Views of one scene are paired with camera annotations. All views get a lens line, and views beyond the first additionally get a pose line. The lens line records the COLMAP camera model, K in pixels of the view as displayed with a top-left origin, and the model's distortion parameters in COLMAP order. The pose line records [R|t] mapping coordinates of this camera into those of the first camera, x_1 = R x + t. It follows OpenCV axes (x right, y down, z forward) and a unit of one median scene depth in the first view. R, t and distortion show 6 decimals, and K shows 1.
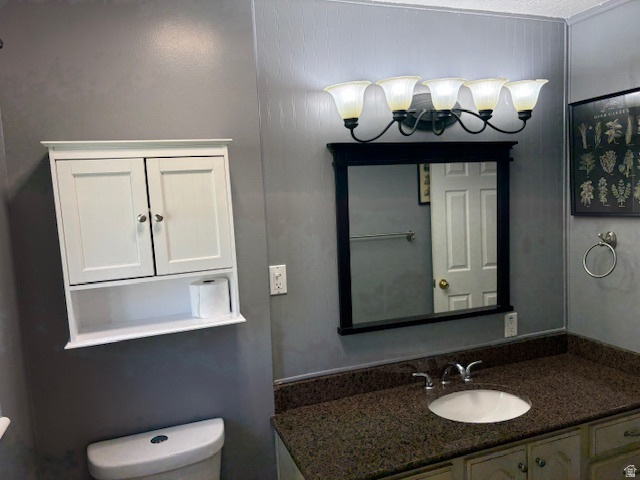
lens RADIAL K [[482.2, 0, 320.0], [0, 482.2, 240.0], [0, 0, 1]] dist [0.051404, -0.060070]
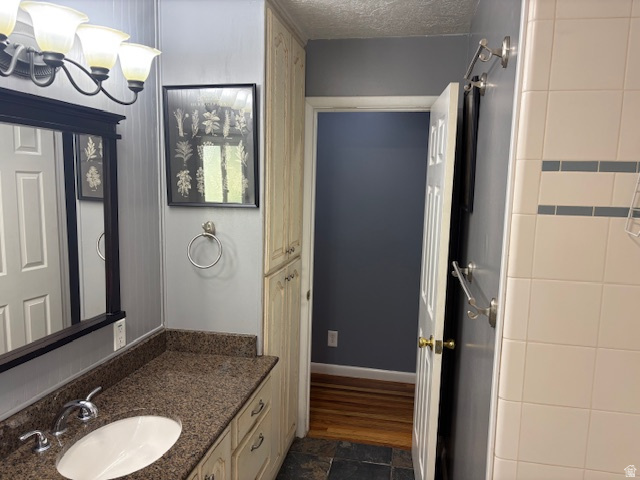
lens RADIAL K [[480.6, 0, 320.4], [0, 480.6, 241.9], [0, 0, 1]] dist [0.059620, -0.094695]
pose [[0.518893, -0.051692, 0.853275, -0.144233], [0.033030, 0.998637, 0.040412, -0.008808], [-0.854201, 0.007214, 0.519893, 0.279513]]
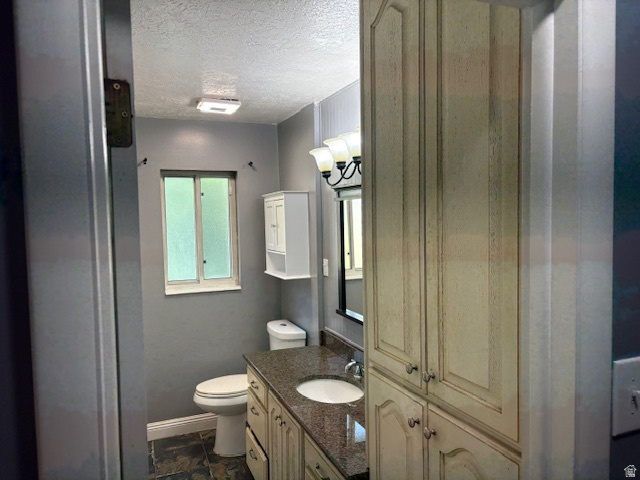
lens RADIAL K [[480.6, 0, 320.4], [0, 480.6, 241.9], [0, 0, 1]] dist [0.059620, -0.094695]
pose [[0.042125, 0.102796, -0.993810, 1.374669], [-0.079964, 0.991849, 0.099204, -0.153421], [0.995907, 0.075290, 0.050002, 0.784005]]
